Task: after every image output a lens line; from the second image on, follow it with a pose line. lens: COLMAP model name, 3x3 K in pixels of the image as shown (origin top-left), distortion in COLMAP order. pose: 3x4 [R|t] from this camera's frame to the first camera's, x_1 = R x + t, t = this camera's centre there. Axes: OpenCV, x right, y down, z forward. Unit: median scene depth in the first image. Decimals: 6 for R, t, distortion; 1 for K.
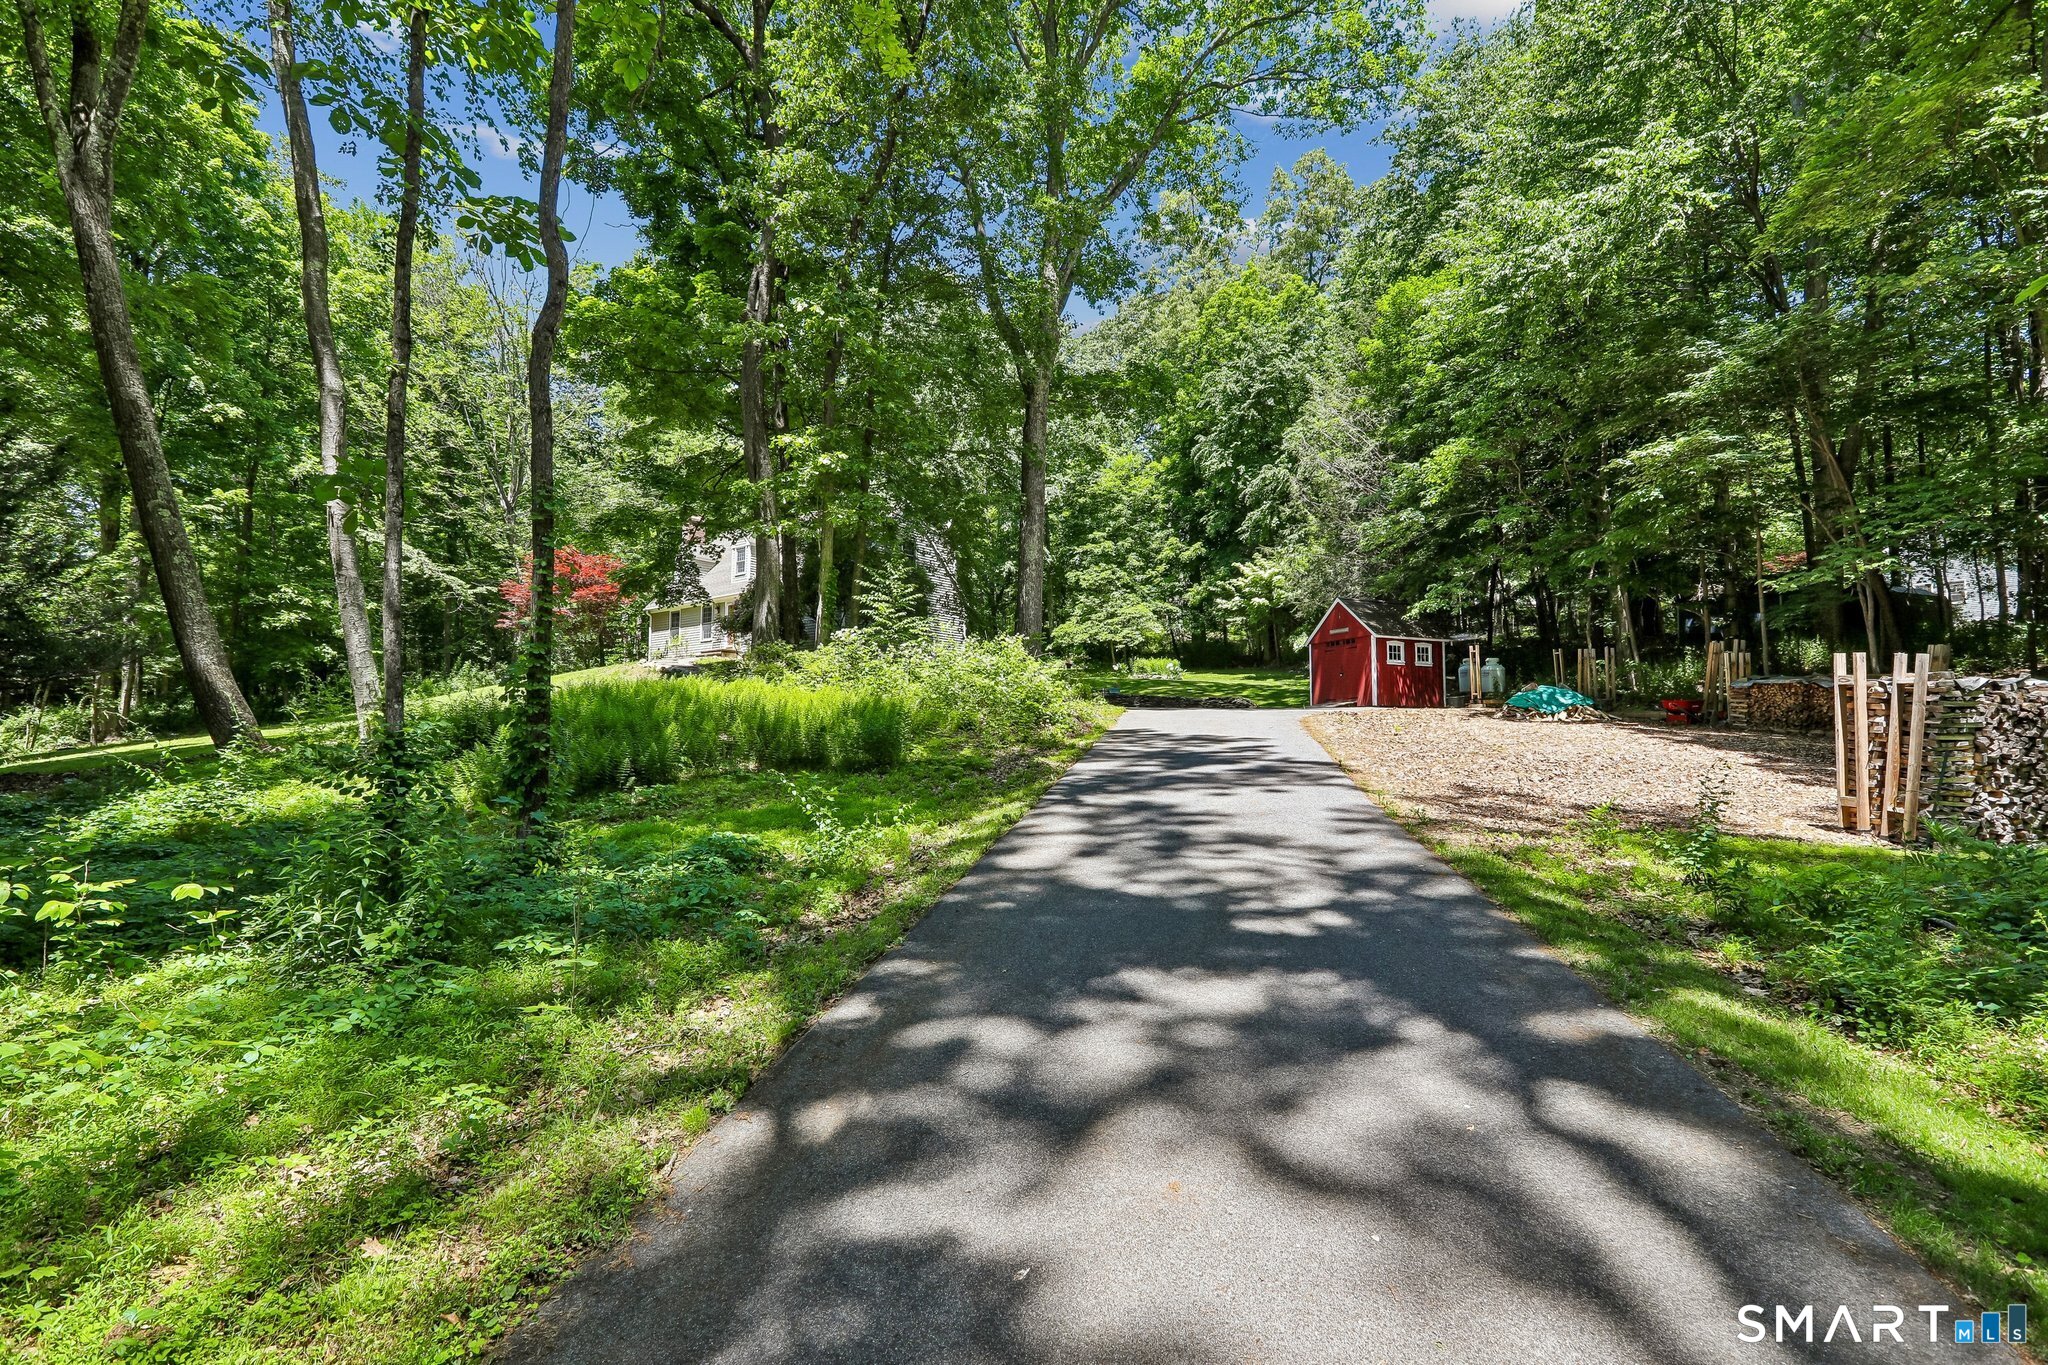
lens RADIAL K [[929.4, 0, 1028.6], [0, 929.4, 699.9], [0, 0, 1]] dist [0.013365, -0.000213]
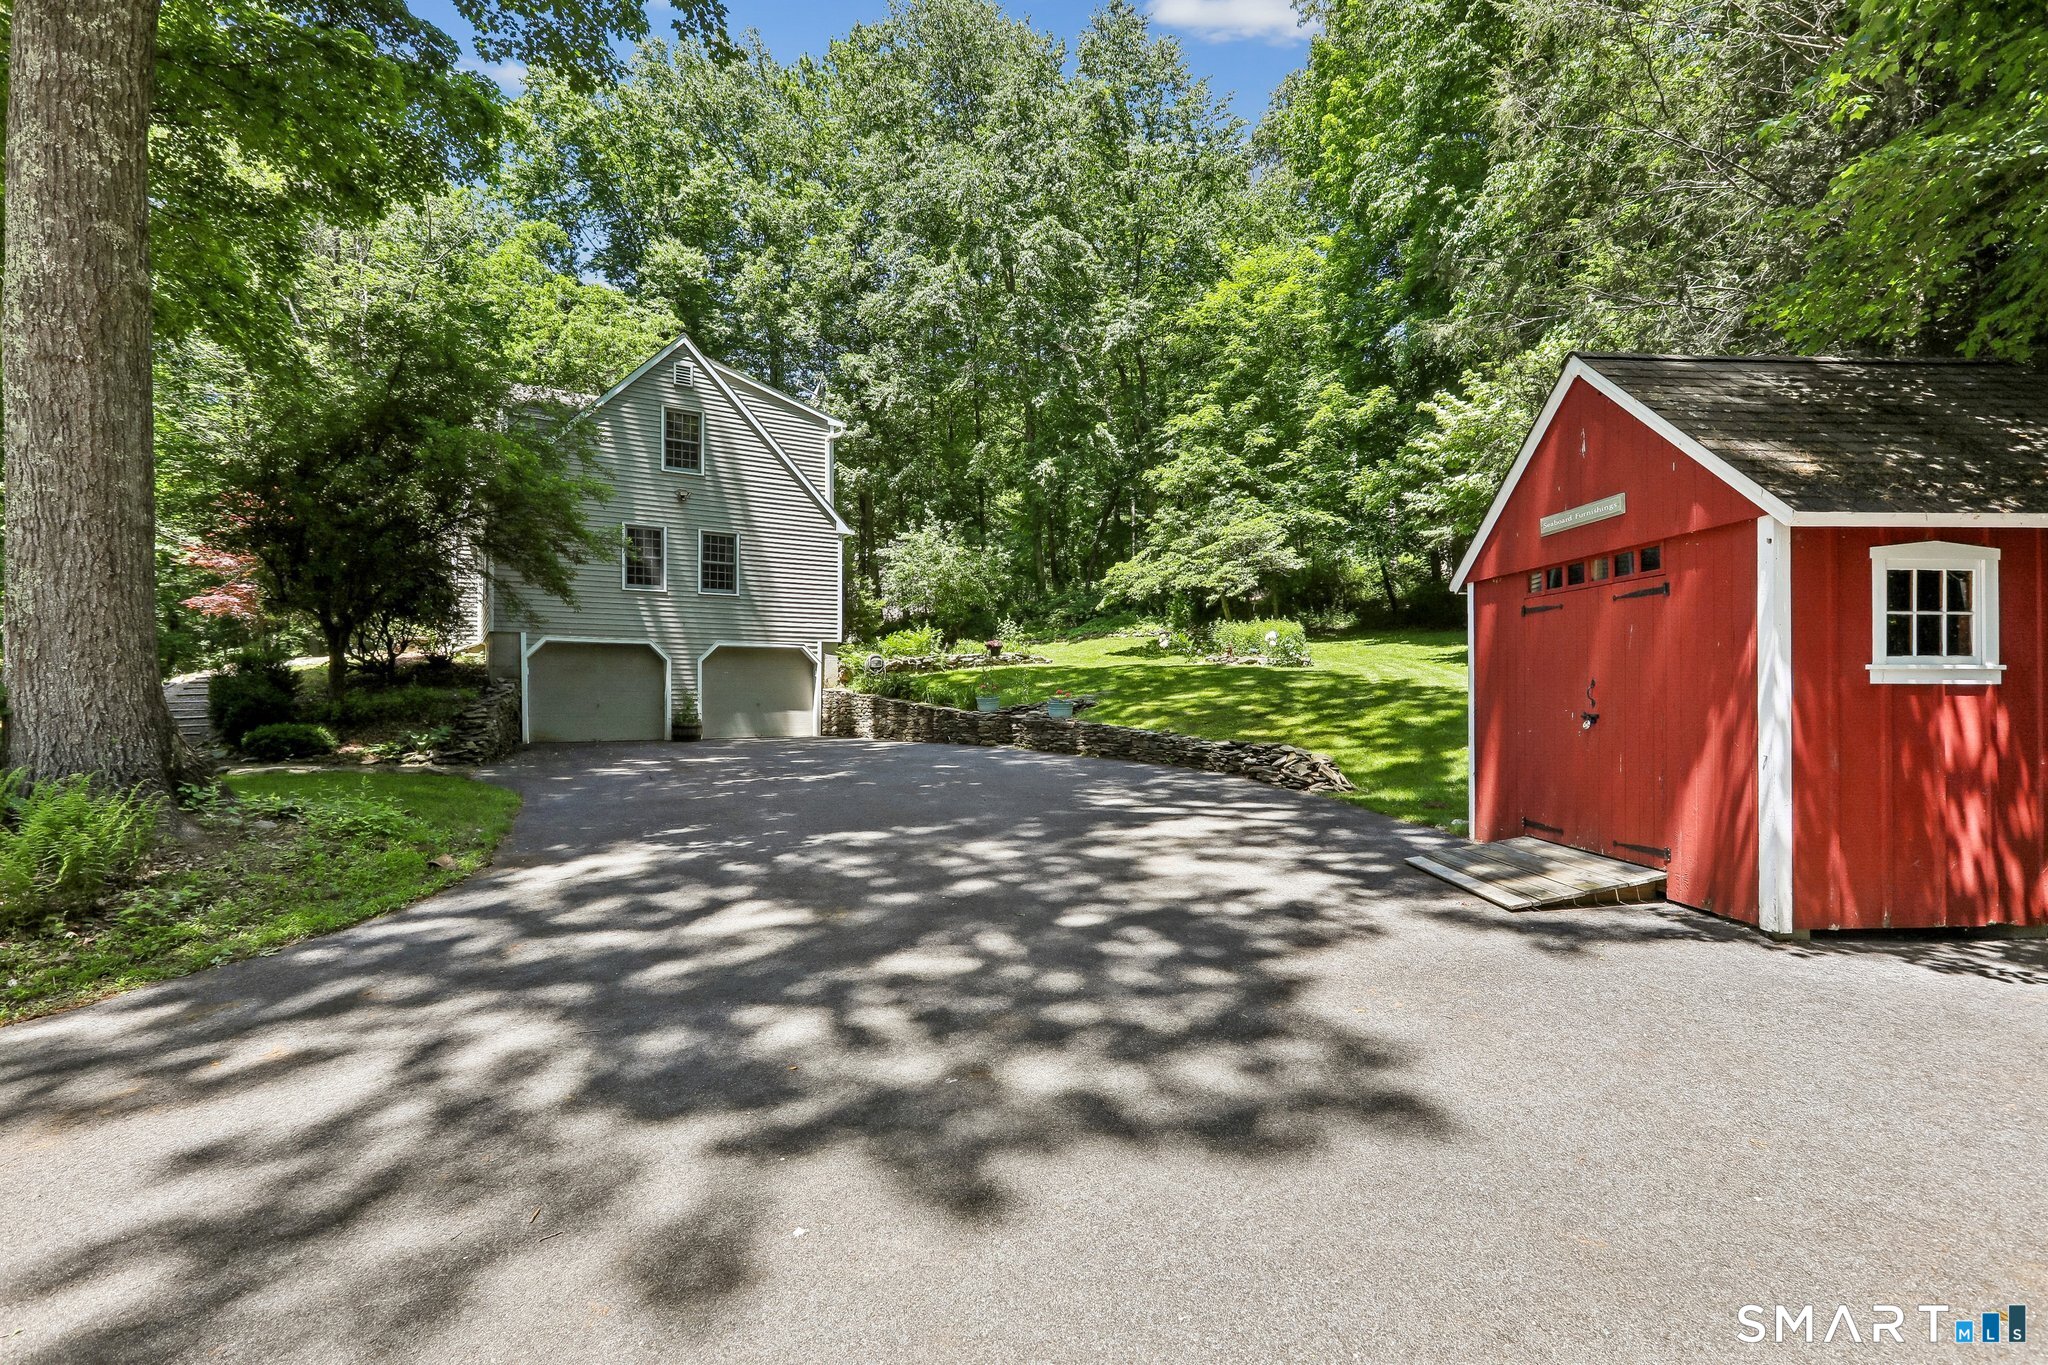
lens RADIAL K [[925.7, 0, 1023.5], [0, 925.7, 679.4], [0, 0, 1]] dist [0.014909, -0.000003]
pose [[0.939594, -0.003483, -0.342274, 0.170234], [0.013756, 0.999525, 0.027590, -0.026086], [0.342015, -0.030632, 0.939195, 0.448631]]
